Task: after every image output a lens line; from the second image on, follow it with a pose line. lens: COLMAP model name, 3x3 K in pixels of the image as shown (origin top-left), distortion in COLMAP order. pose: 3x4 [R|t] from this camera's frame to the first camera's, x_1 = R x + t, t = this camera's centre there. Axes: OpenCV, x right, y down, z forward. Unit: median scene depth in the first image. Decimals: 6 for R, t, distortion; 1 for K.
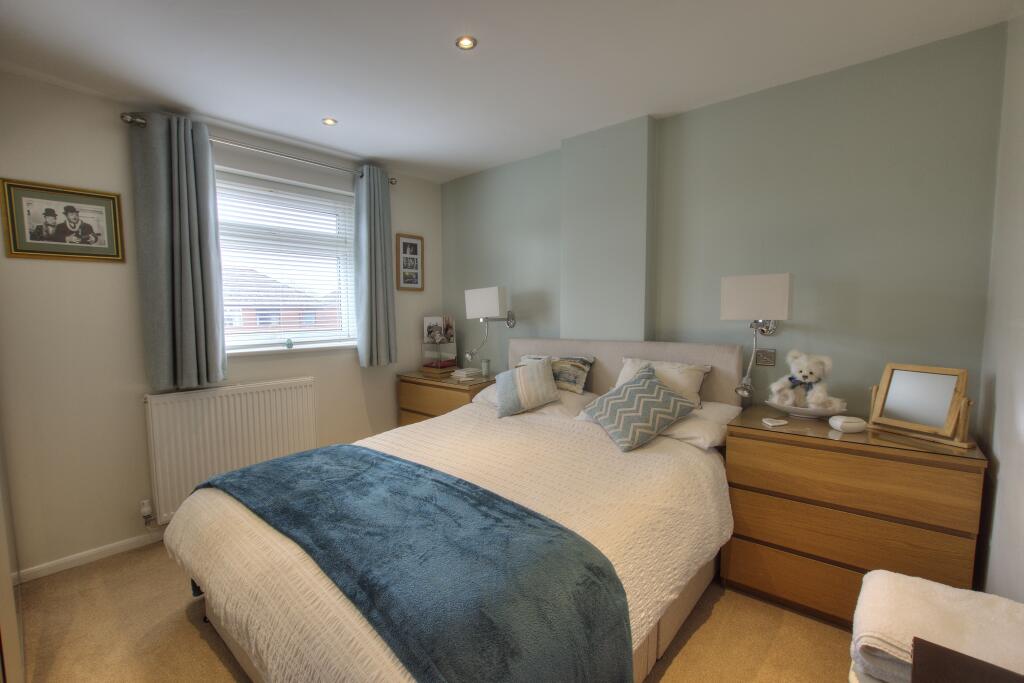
lens RADIAL K [[452.6, 0, 501.8], [0, 452.6, 344.0], [0, 0, 1]] dist [-0.032647, 0.004662]
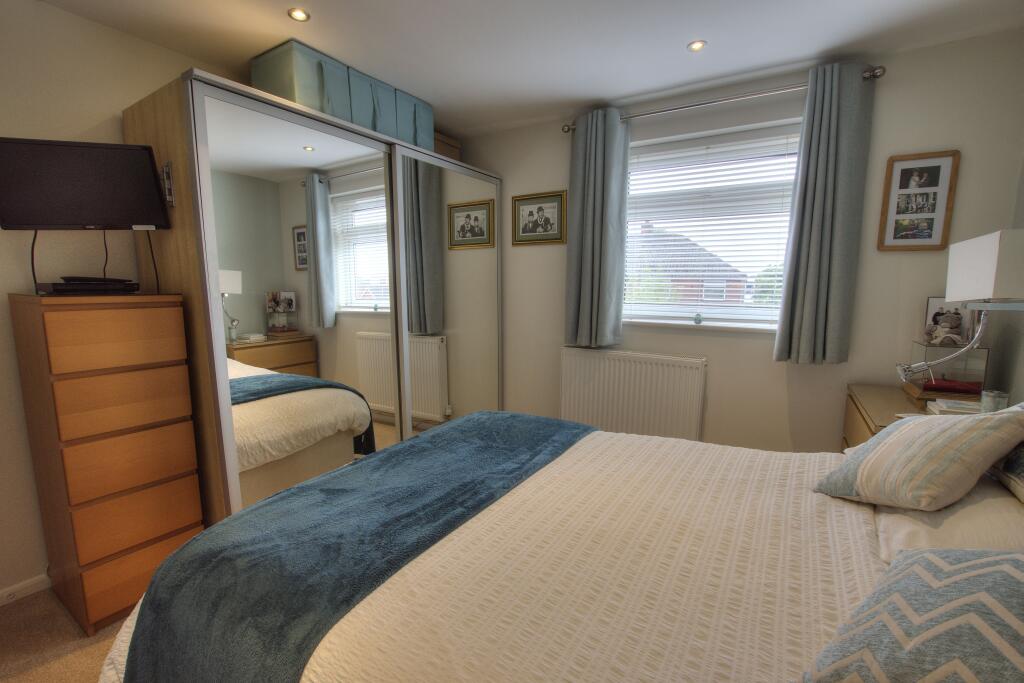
lens RADIAL K [[452.6, 0, 501.6], [0, 452.6, 348.9], [0, 0, 1]] dist [-0.032647, 0.004662]
pose [[0.154071, 0.153568, -0.976053, 0.391807], [-0.076711, 0.986725, 0.143138, -0.043567], [0.985077, 0.052820, 0.163806, 0.509336]]
